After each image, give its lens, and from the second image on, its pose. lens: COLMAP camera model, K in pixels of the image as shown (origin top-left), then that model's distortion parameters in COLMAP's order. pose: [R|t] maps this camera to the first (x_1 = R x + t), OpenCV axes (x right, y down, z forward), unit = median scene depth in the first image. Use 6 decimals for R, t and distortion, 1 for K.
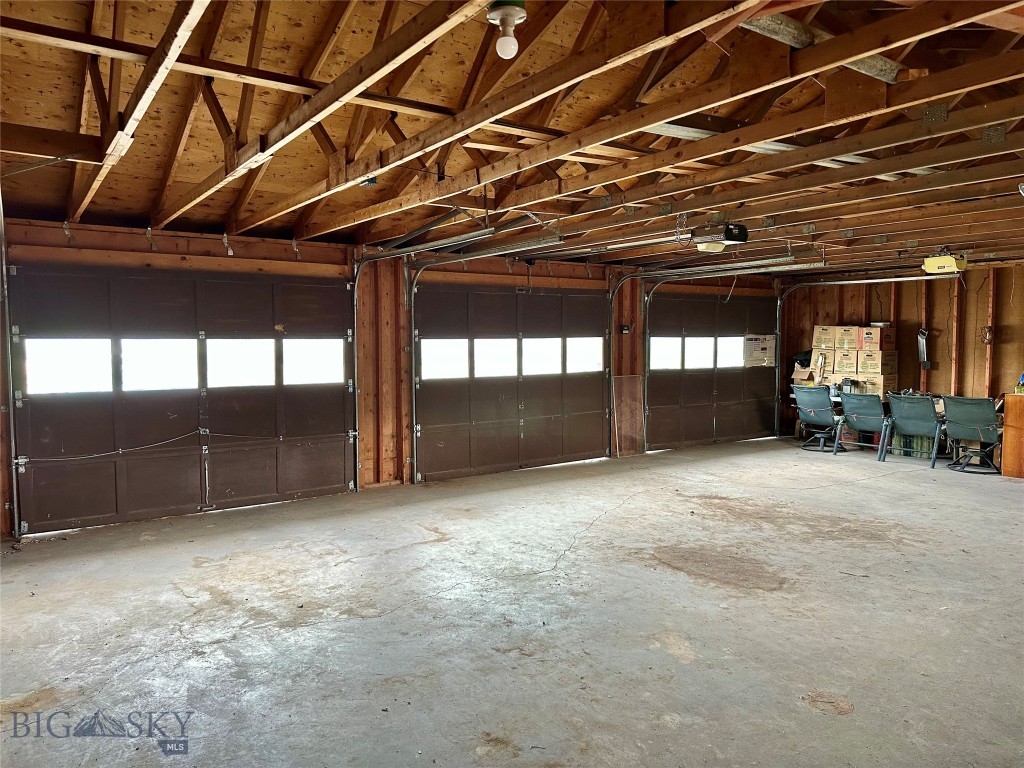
lens RADIAL K [[712.4, 0, 510.7], [0, 712.4, 387.5], [0, 0, 1]] dist [0.068599, -0.092420]
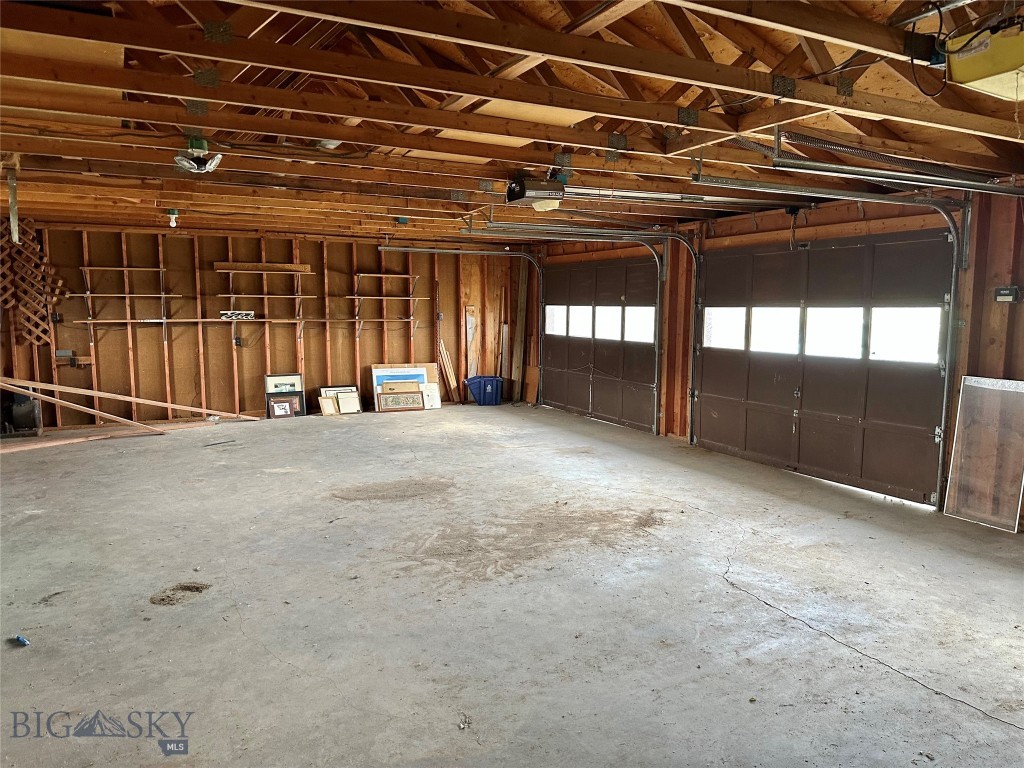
lens RADIAL K [[712.4, 0, 509.7], [0, 712.4, 381.7], [0, 0, 1]] dist [0.068599, -0.092420]
pose [[-0.138313, 0.099504, -0.985377, 1.053205], [-0.084519, 0.990125, 0.111847, -0.060161], [0.986776, 0.098753, -0.128537, 0.980550]]
